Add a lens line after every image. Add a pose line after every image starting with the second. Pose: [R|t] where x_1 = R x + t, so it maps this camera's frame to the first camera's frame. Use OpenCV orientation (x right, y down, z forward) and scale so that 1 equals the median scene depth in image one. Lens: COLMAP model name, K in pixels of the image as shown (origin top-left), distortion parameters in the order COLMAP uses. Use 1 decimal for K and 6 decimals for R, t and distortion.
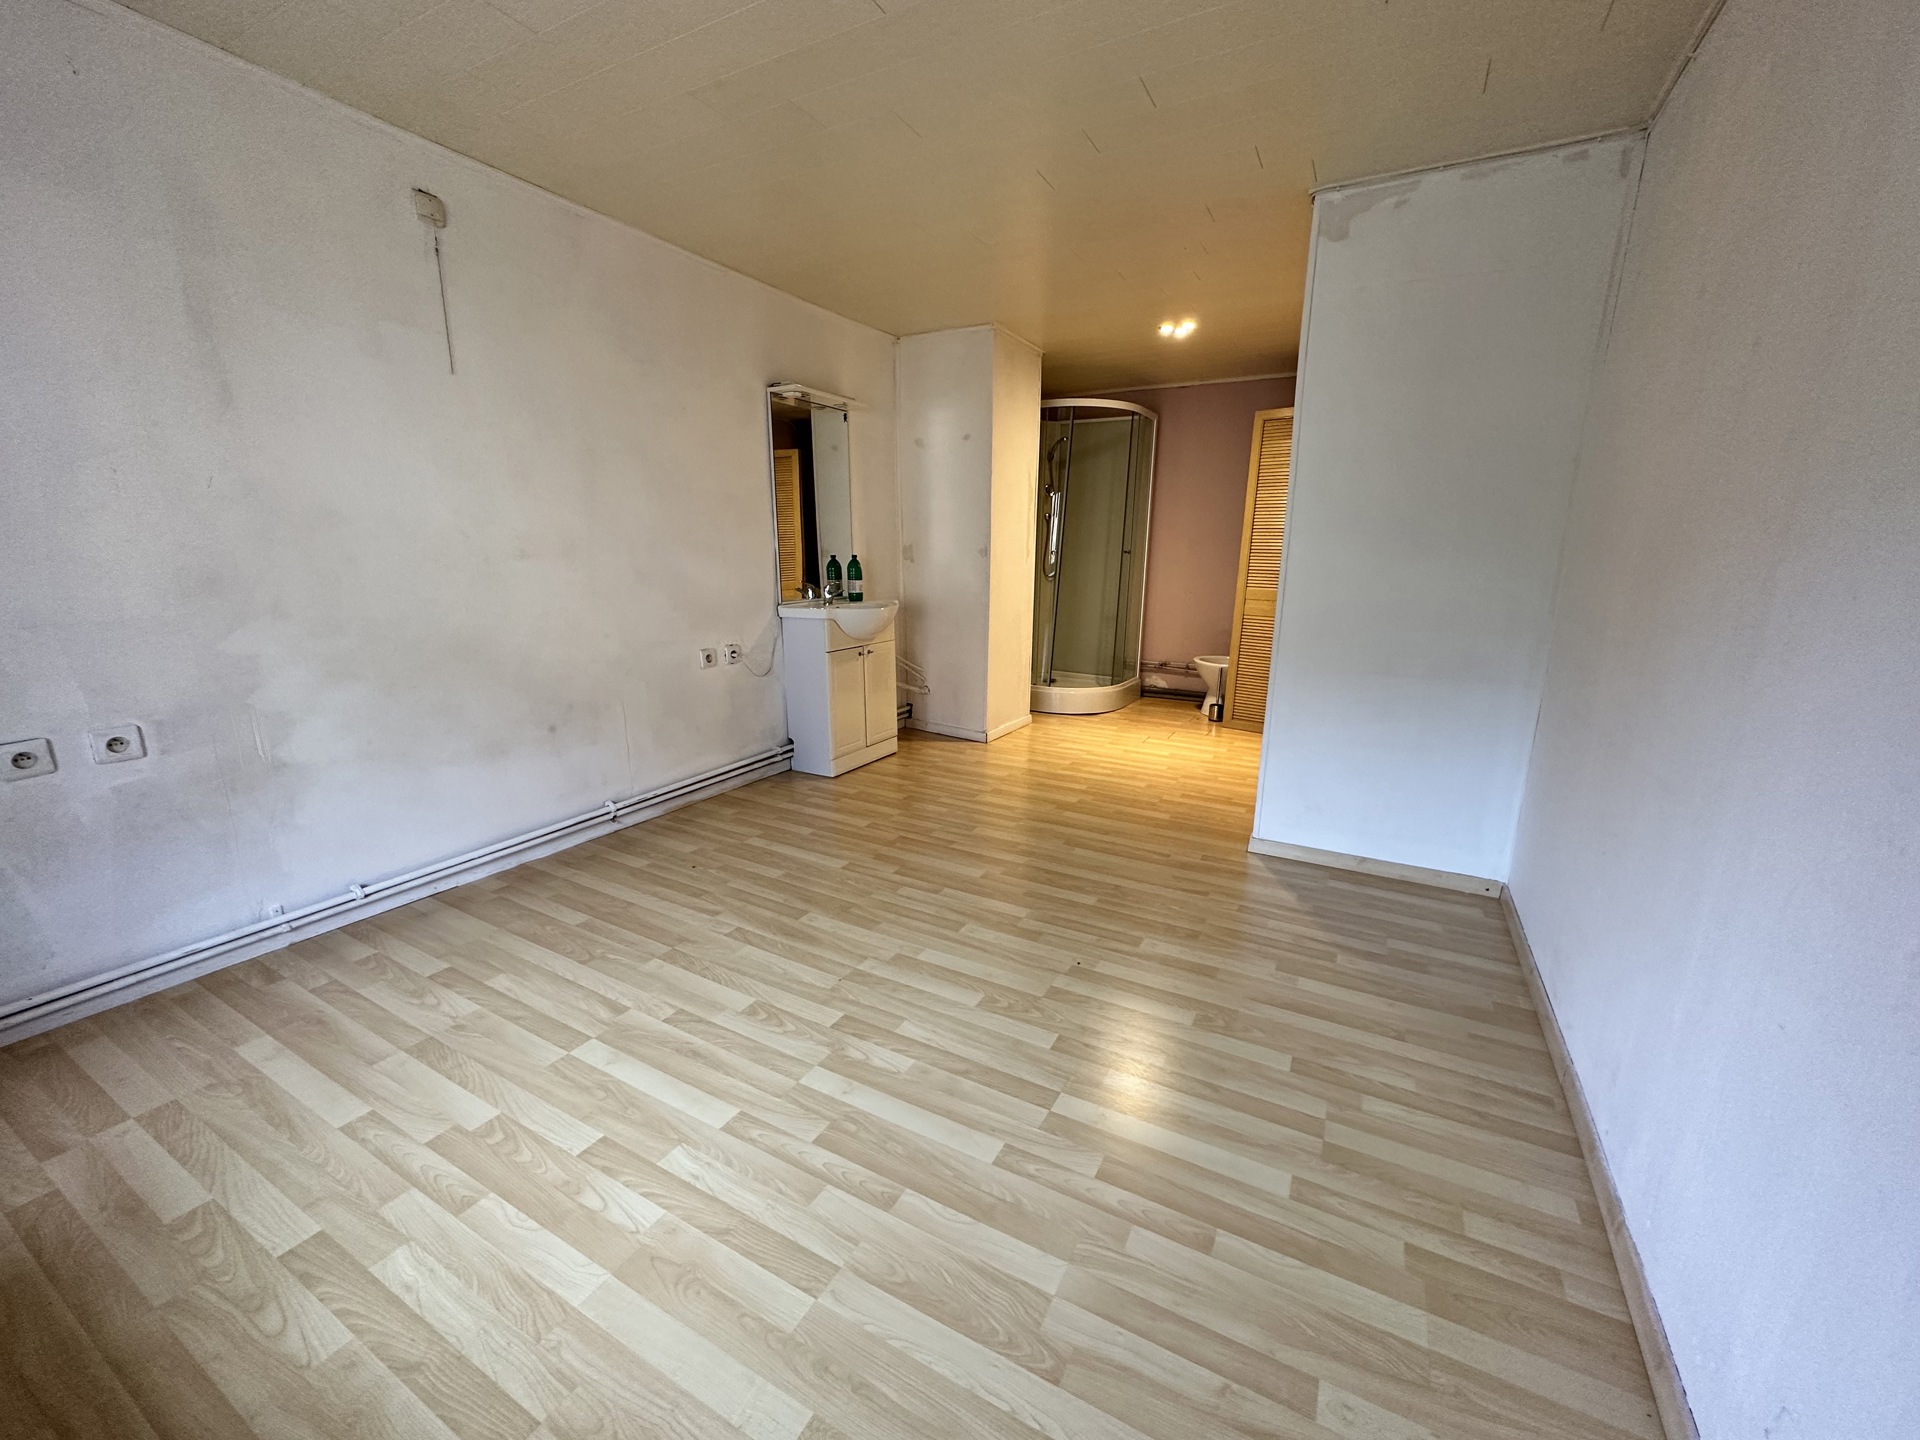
lens RADIAL K [[765.1, 0, 960.9], [0, 765.1, 730.4], [0, 0, 1]] dist [-0.000006, -0.000028]
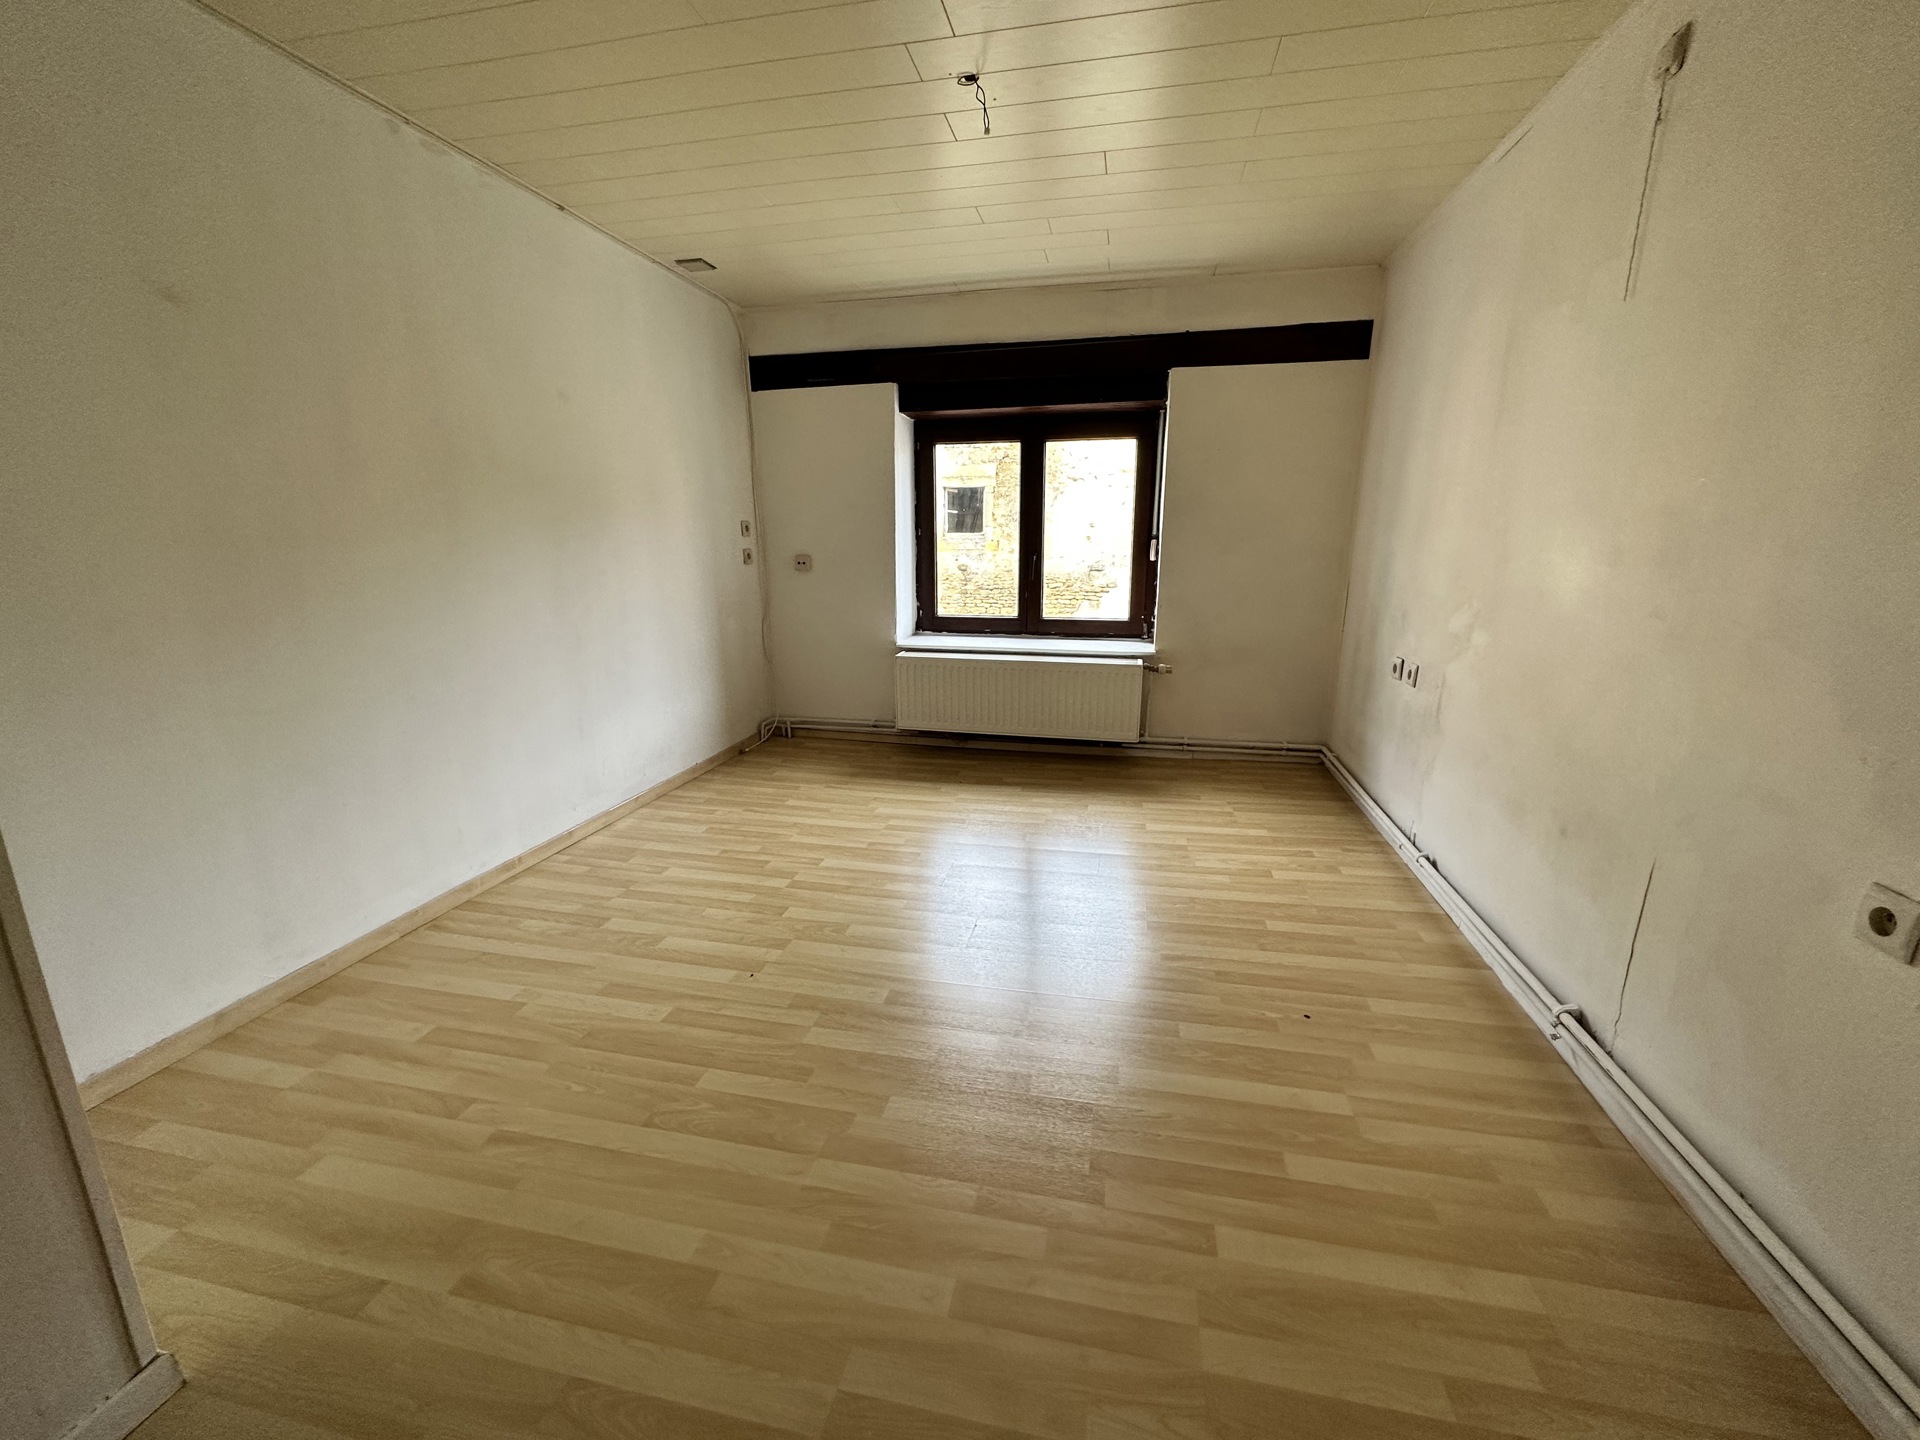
lens RADIAL K [[769.4, 0, 960.1], [0, 769.4, 717.7], [0, 0, 1]] dist [-0.000296, -0.000288]
pose [[-0.960802, 0.052505, -0.272218, 0.125588], [-0.075476, 0.895276, 0.439071, -0.356927], [0.266764, 0.442406, -0.856221, 1.478637]]
